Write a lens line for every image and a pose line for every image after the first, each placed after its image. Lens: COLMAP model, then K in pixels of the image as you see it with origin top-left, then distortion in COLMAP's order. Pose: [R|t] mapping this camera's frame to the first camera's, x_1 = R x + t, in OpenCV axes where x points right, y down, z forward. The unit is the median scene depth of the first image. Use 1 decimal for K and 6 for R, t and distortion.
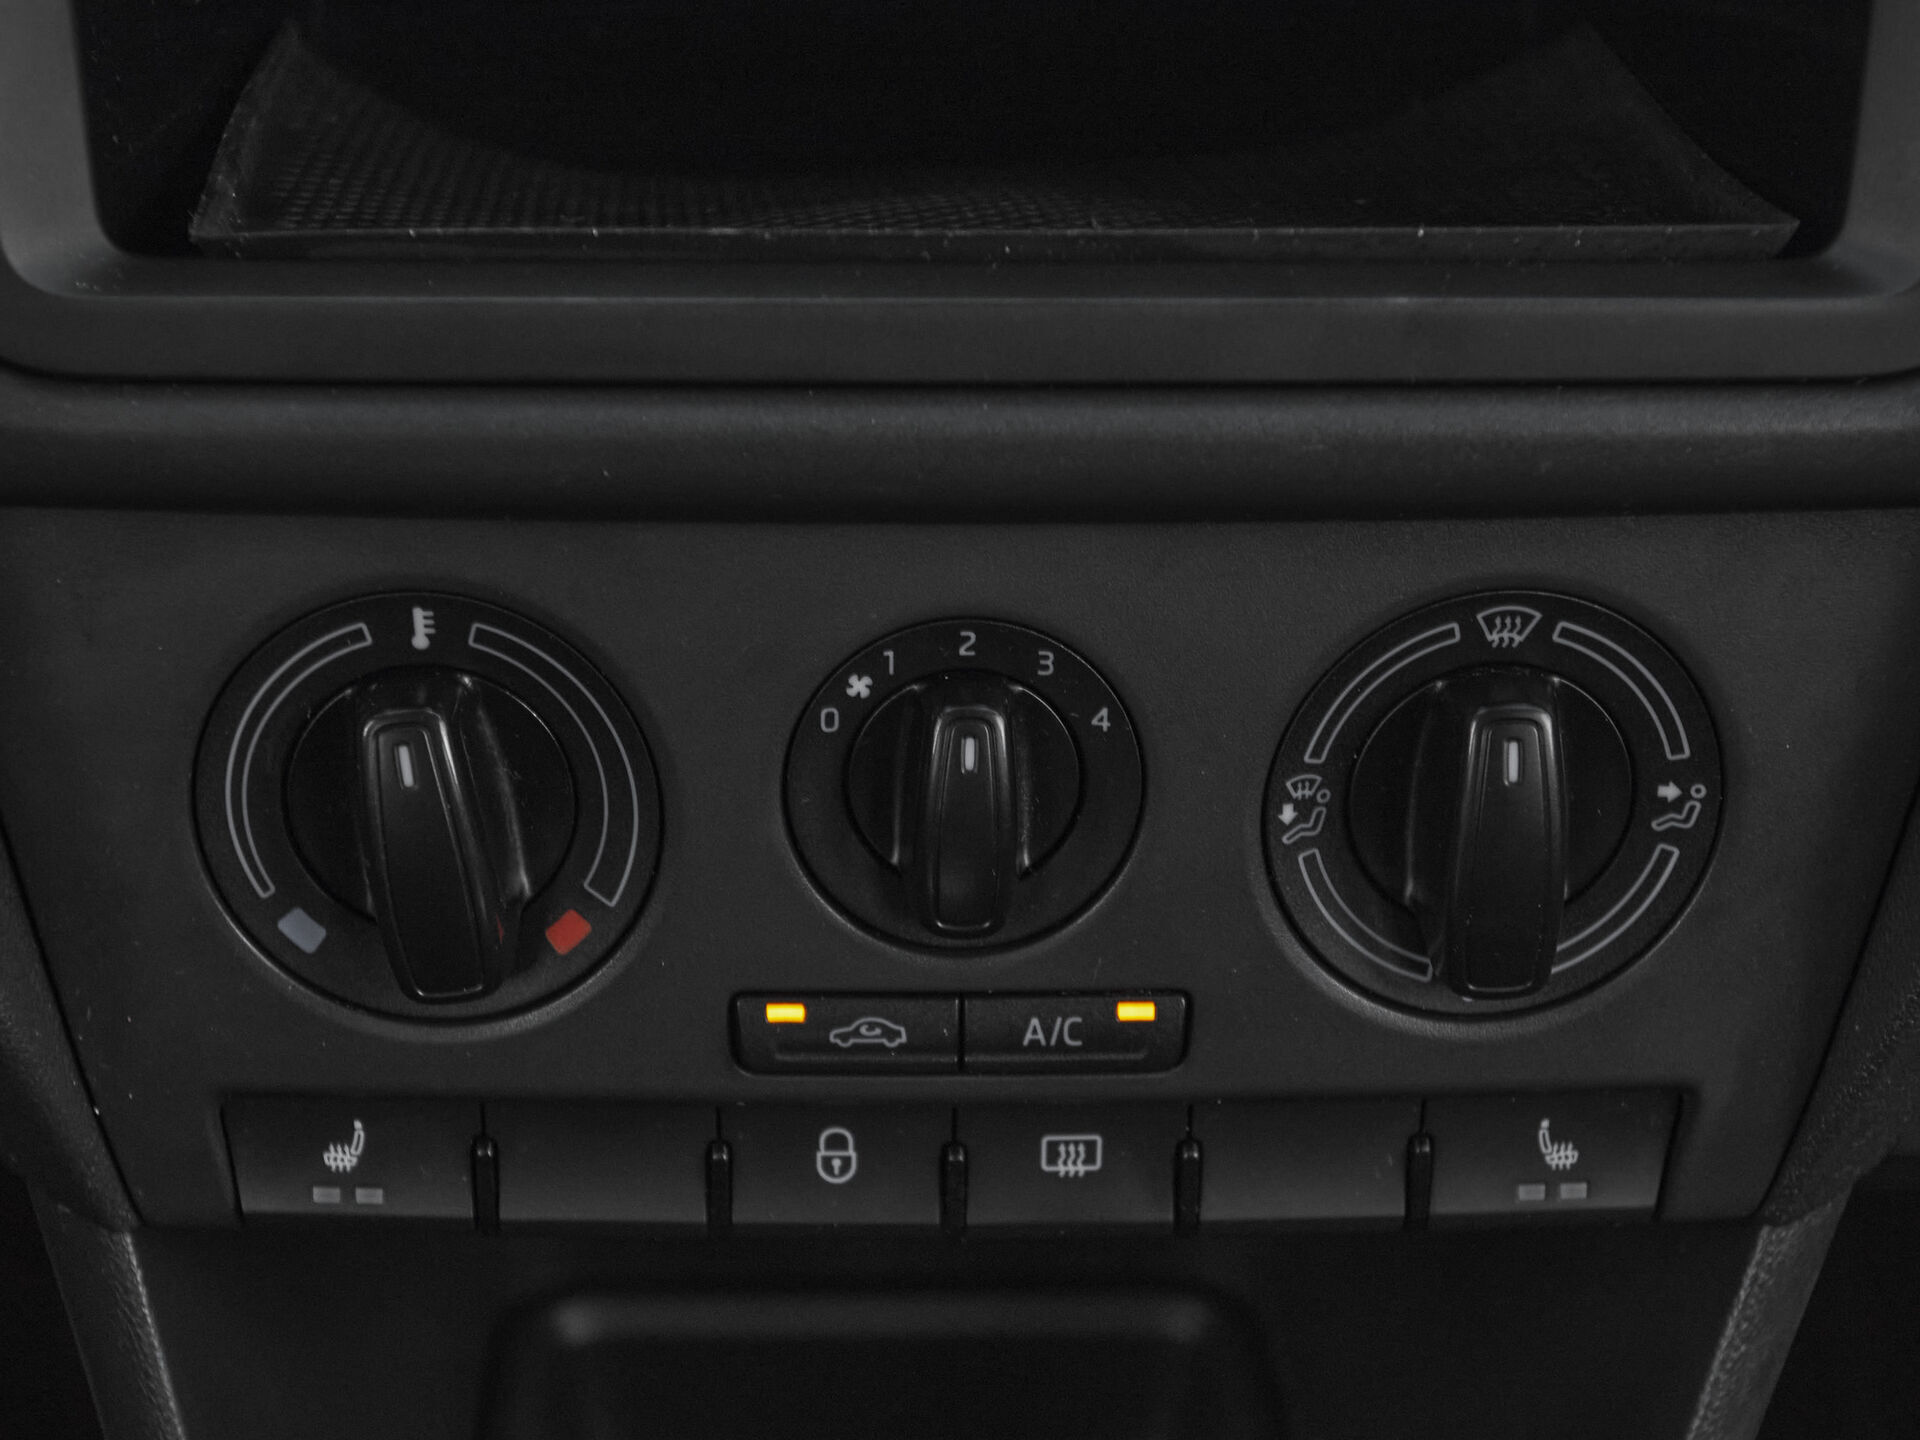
lens RADIAL K [[3160.1, 0, 950.8], [0, 3160.1, 720.8], [0, 0, 1]] dist [-0.143779, 0.000000]
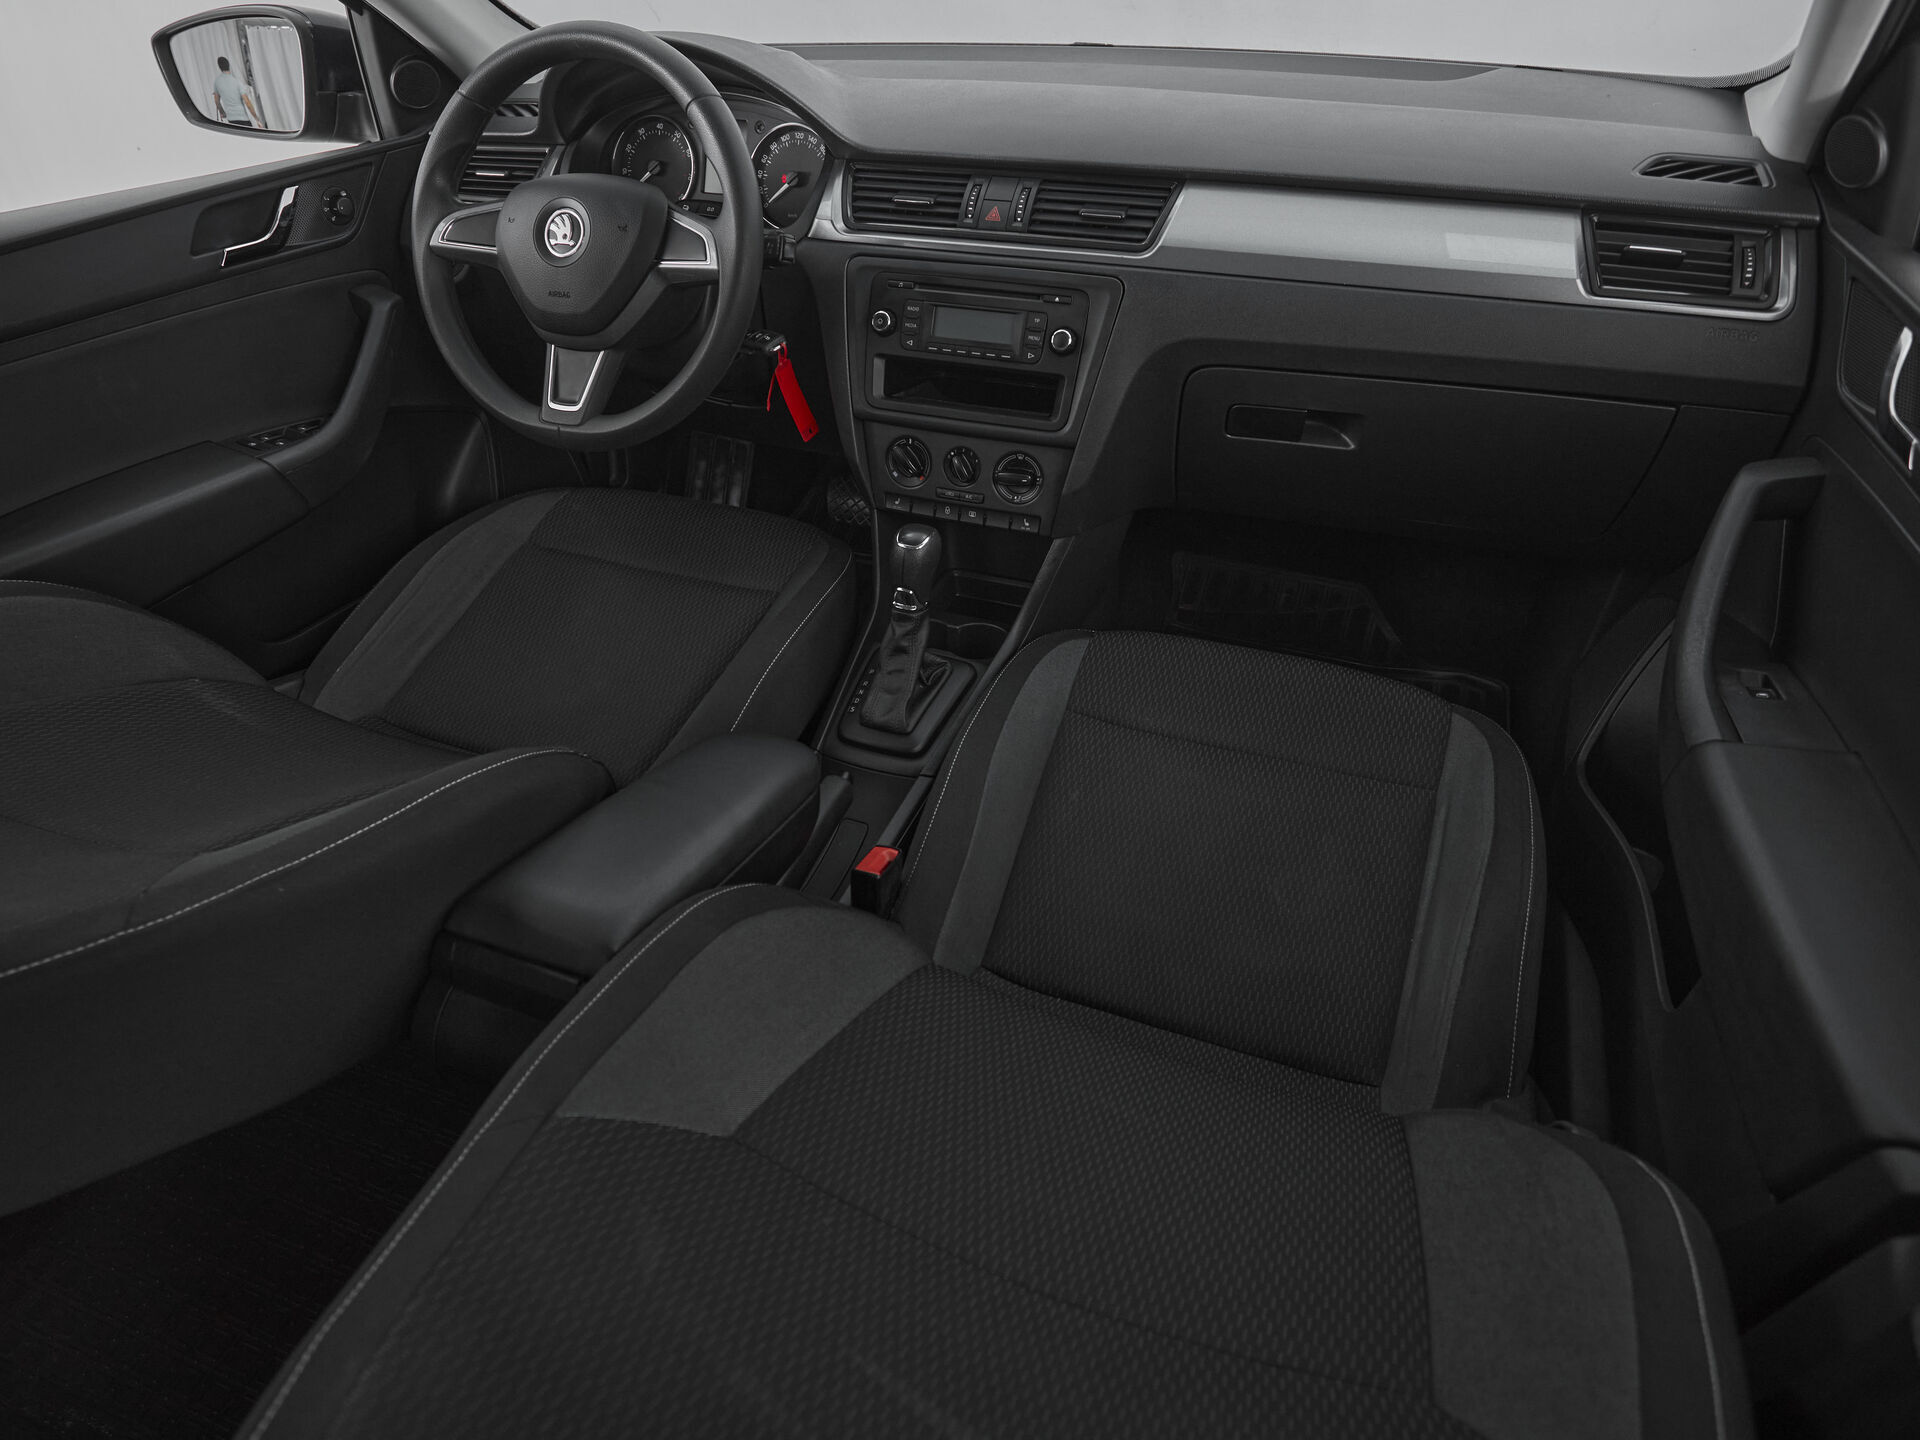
lens RADIAL K [[1113.7, 0, 932.6], [0, 1113.7, 694.7], [0, 0, 1]] dist [0.008497, -0.005887]
pose [[0.915357, 0.204649, -0.346756, 1.194895], [-0.186761, 0.978753, 0.084635, 0.415541], [0.356709, -0.012711, 0.934129, -2.089714]]
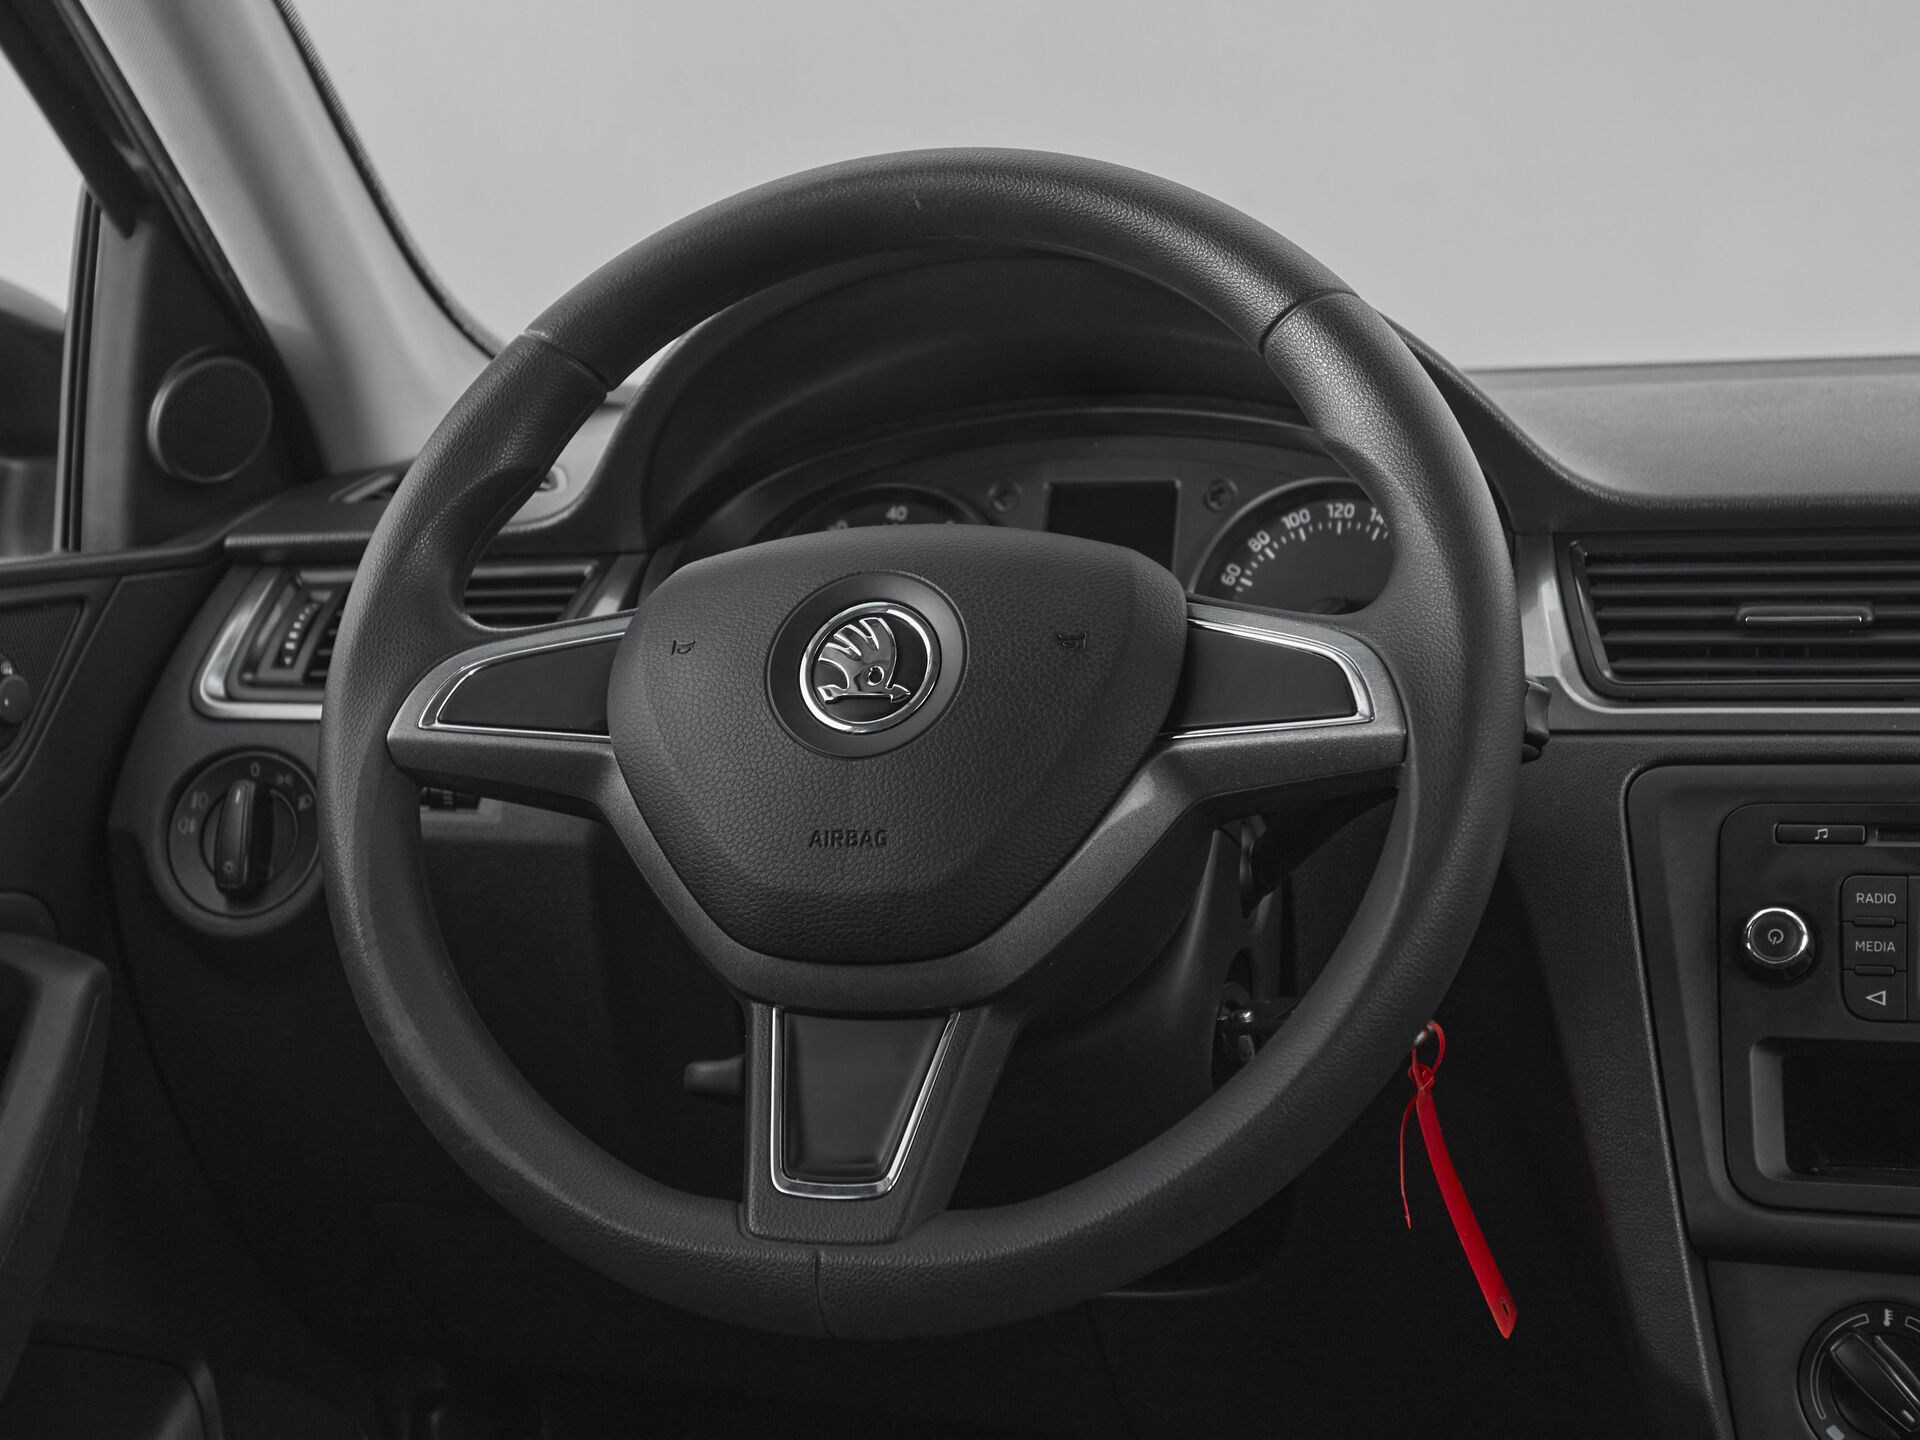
lens RADIAL K [[3256.5, 0, 844.3], [0, 3256.5, 699.6], [0, 0, 1]] dist [0.050380, 0.000000]
pose [[0.932884, -0.014898, -0.359867, 0.026242], [-0.156438, 0.883219, -0.442099, 0.921384], [0.324428, 0.468724, 0.821610, -1.971254]]
